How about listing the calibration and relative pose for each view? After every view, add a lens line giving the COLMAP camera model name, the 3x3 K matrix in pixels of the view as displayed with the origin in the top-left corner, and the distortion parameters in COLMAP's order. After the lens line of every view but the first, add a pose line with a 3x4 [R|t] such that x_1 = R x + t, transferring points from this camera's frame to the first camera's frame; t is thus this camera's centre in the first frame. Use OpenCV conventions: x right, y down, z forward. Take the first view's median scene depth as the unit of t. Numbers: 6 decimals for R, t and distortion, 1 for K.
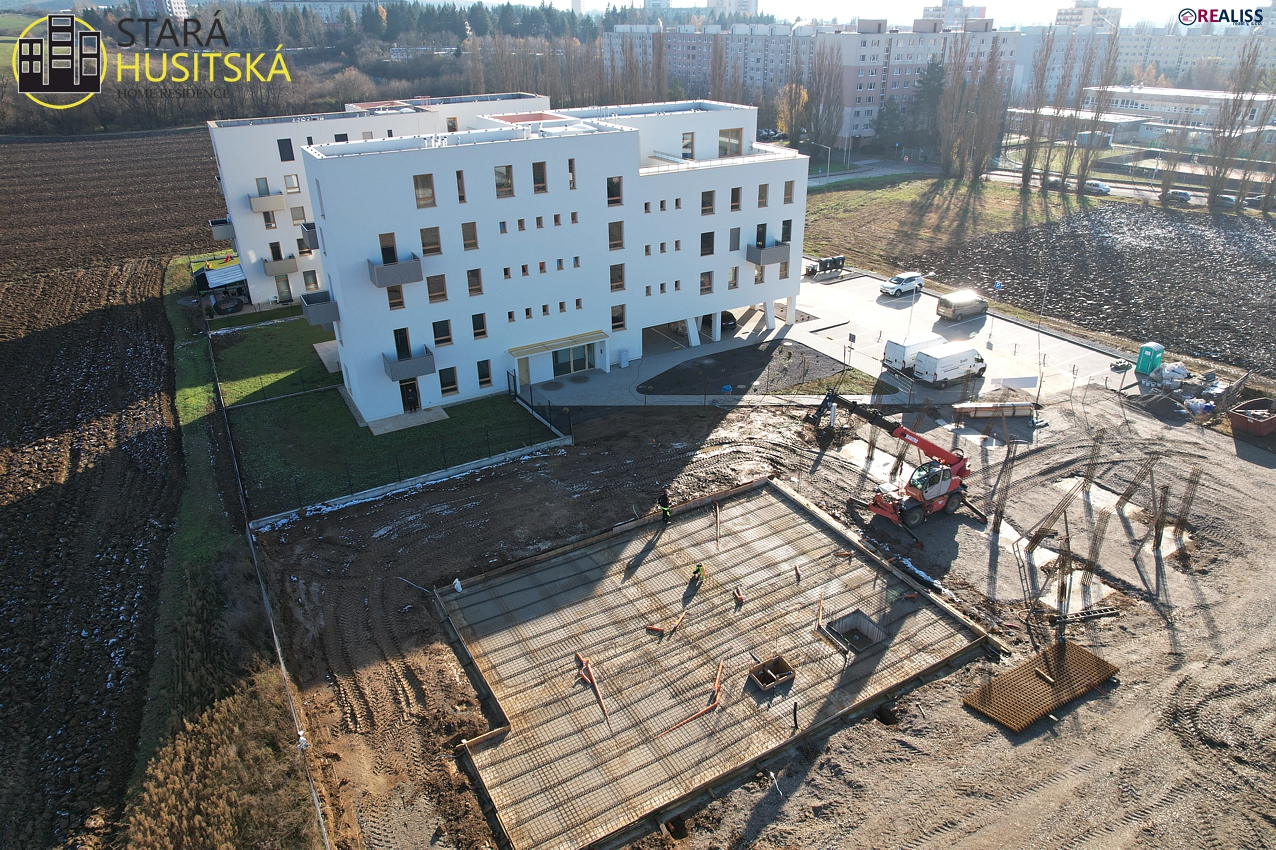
lens RADIAL K [[813.0, 0, 633.1], [0, 813.0, 416.0], [0, 0, 1]] dist [-0.051152, 0.040320]
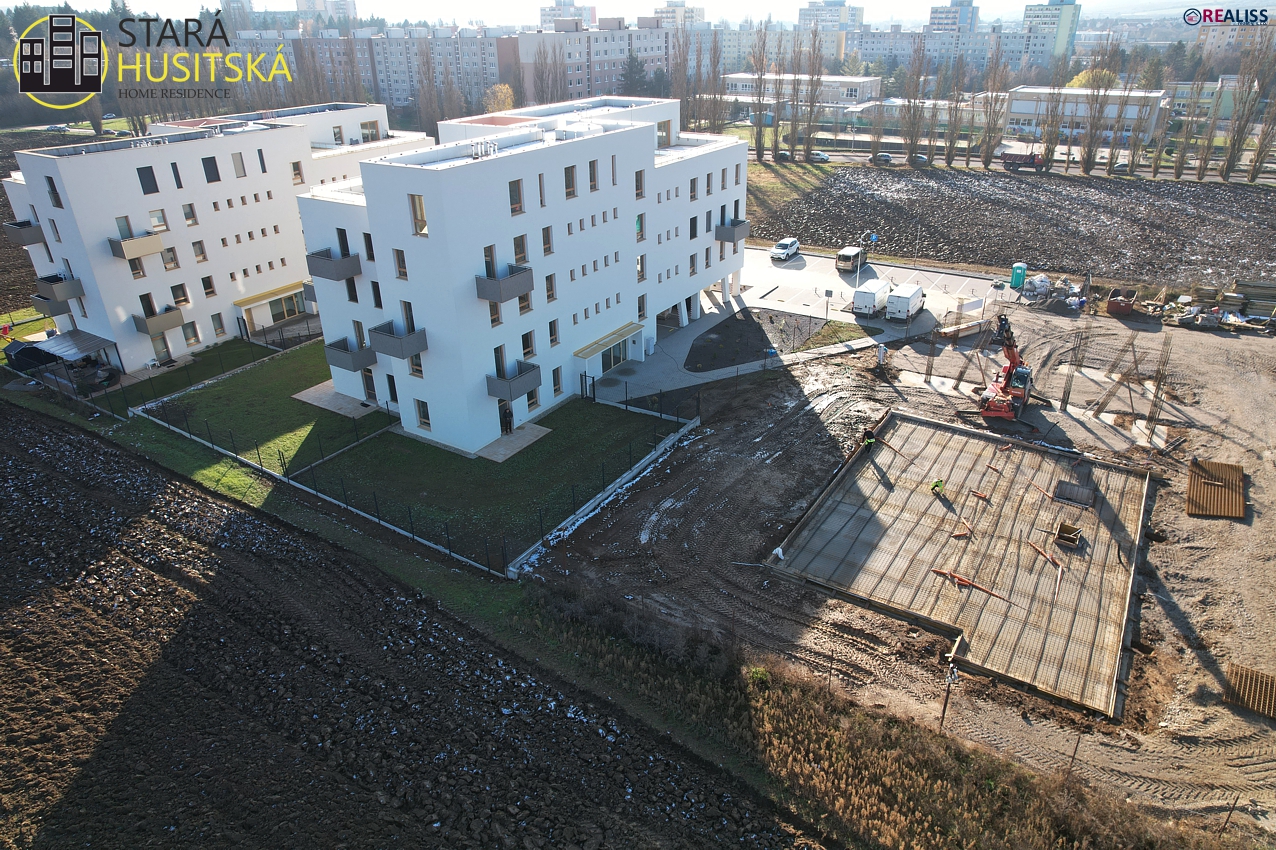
lens RADIAL K [[813.0, 0, 648.4], [0, 813.0, 422.6], [0, 0, 1]] dist [-0.051152, 0.040320]
pose [[0.888769, -0.209664, 0.407590, -0.512212], [0.207524, 0.976950, 0.050026, -0.030750], [-0.408684, 0.040123, 0.911794, 0.067319]]
